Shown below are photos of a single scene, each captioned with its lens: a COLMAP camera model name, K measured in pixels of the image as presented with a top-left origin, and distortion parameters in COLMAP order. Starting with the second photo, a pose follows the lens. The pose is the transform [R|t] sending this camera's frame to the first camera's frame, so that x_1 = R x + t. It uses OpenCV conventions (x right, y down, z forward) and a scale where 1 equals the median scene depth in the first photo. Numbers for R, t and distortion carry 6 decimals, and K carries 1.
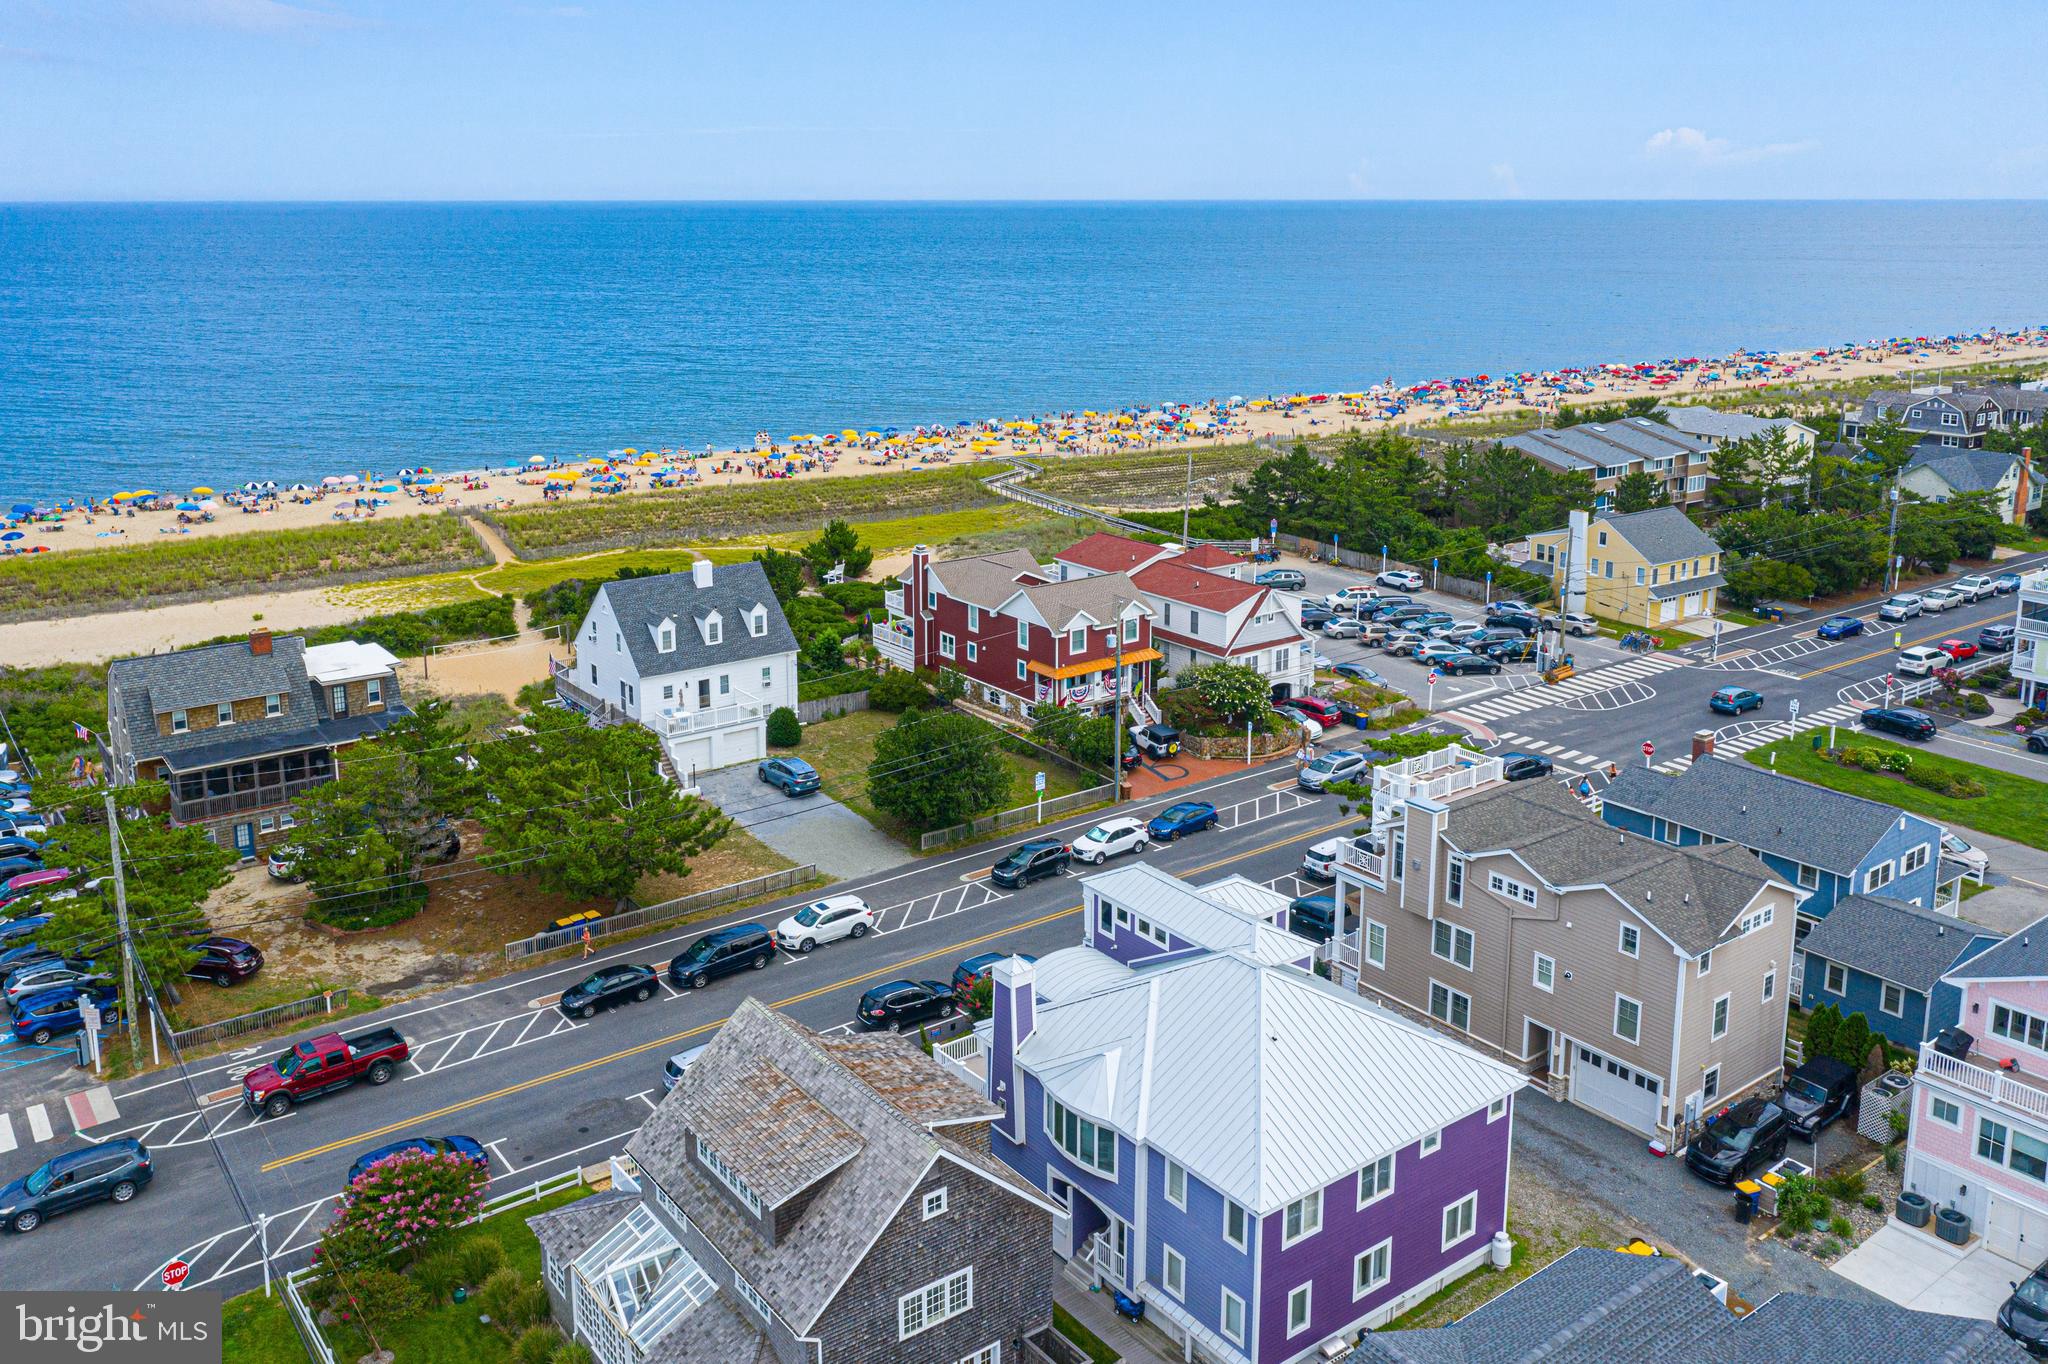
lens RADIAL K [[1669.2, 0, 1021.6], [0, 1669.2, 679.0], [0, 0, 1]] dist [-0.008184, 0.009746]
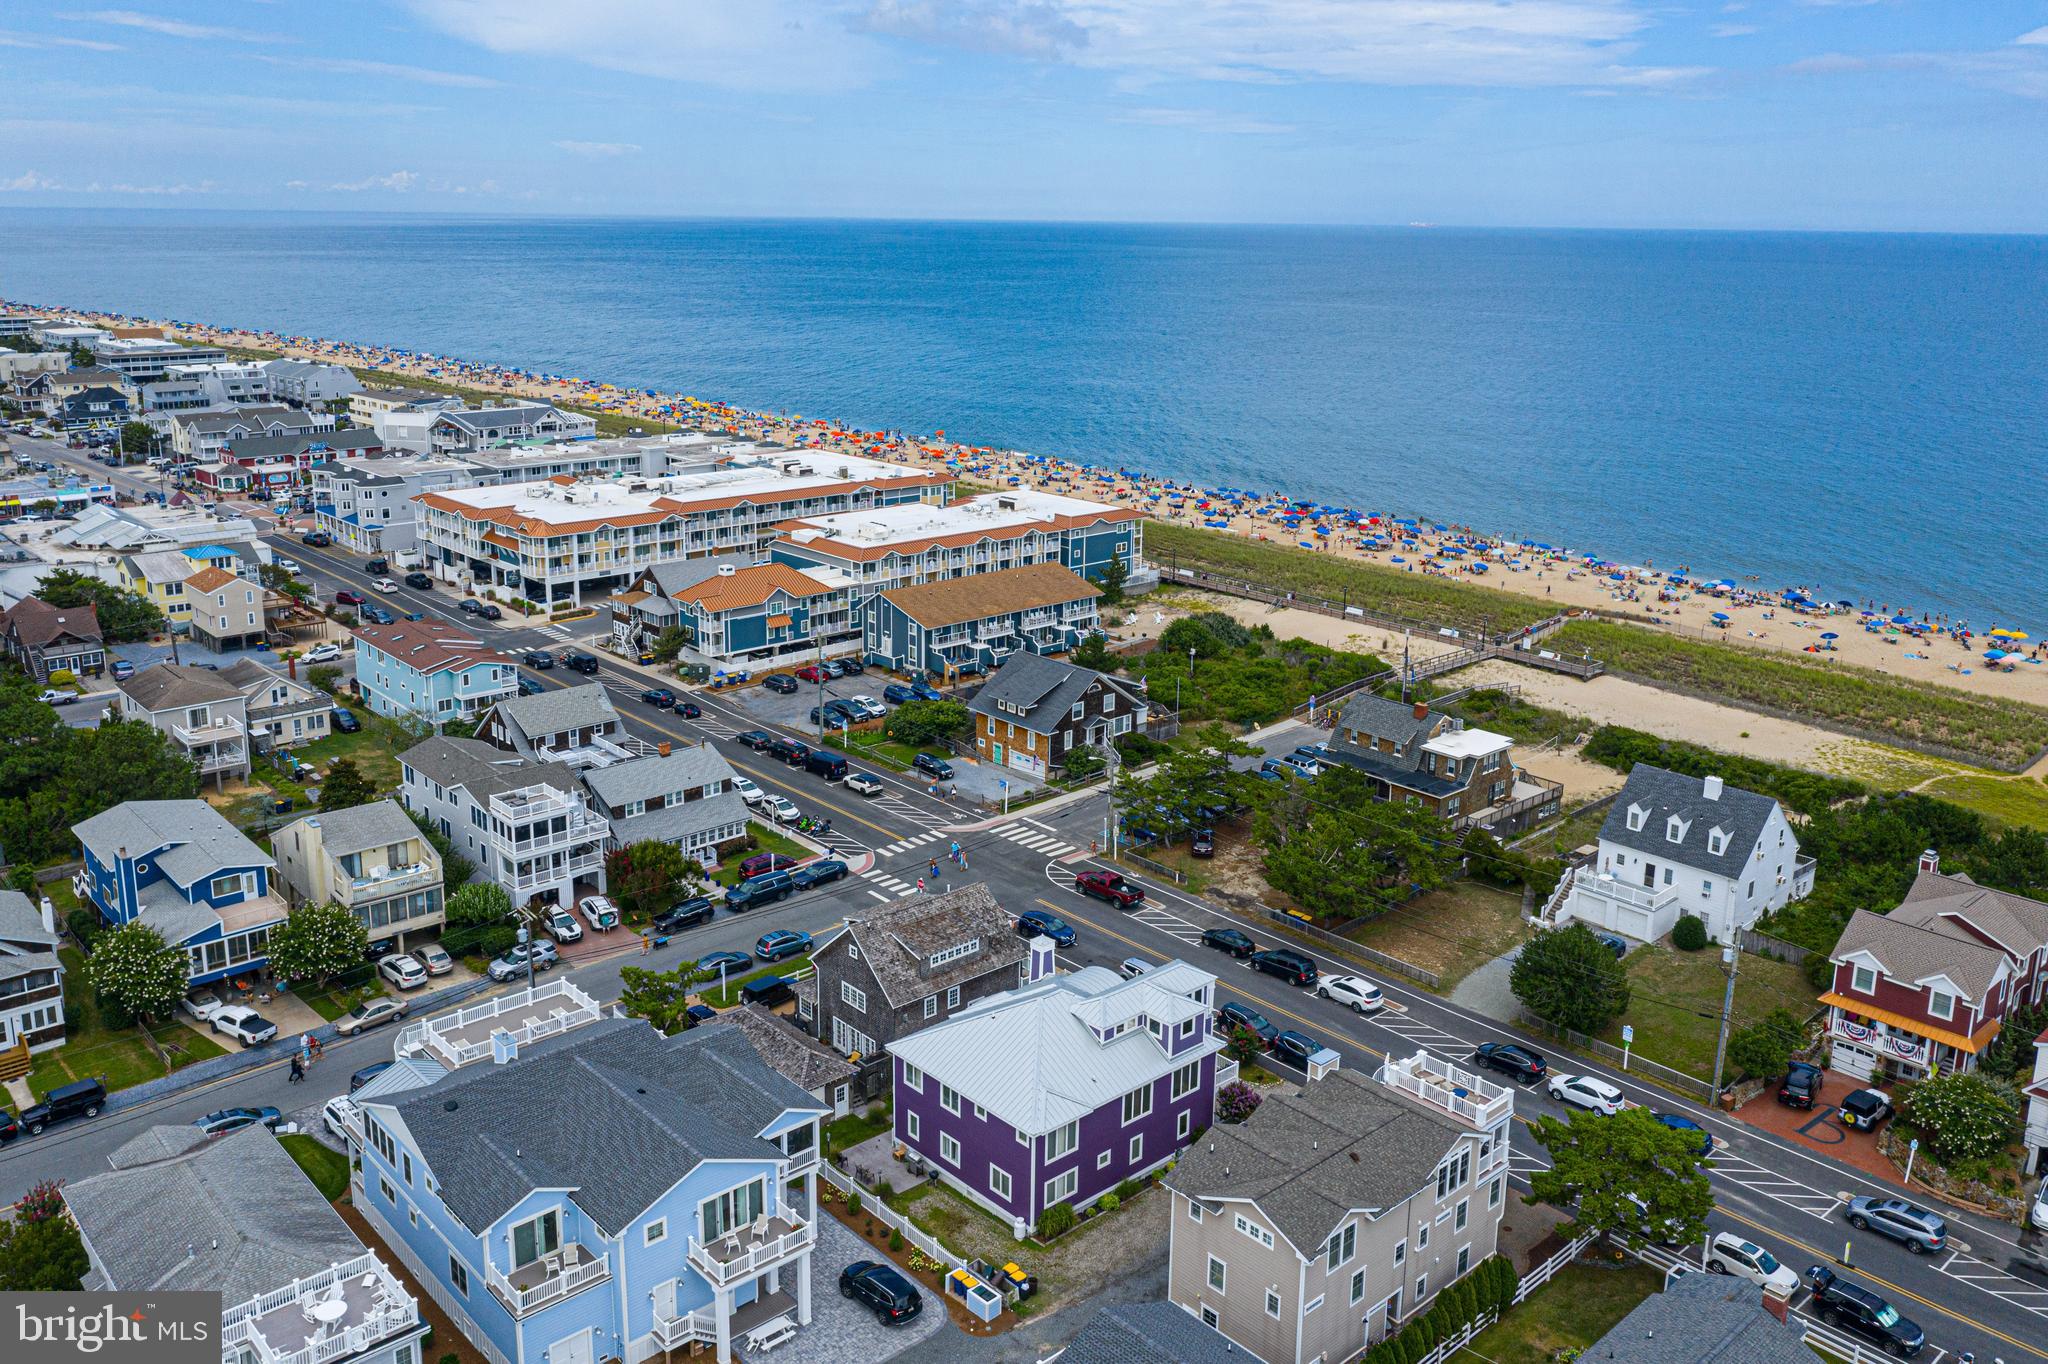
lens RADIAL K [[1669.2, 0, 1022.1], [0, 1669.2, 679.9], [0, 0, 1]] dist [-0.008184, 0.009746]
pose [[0.085986, 0.279945, -0.956157, 1.425986], [-0.288684, 0.925541, 0.245020, -0.460903], [0.953555, 0.254959, 0.160399, 0.517928]]
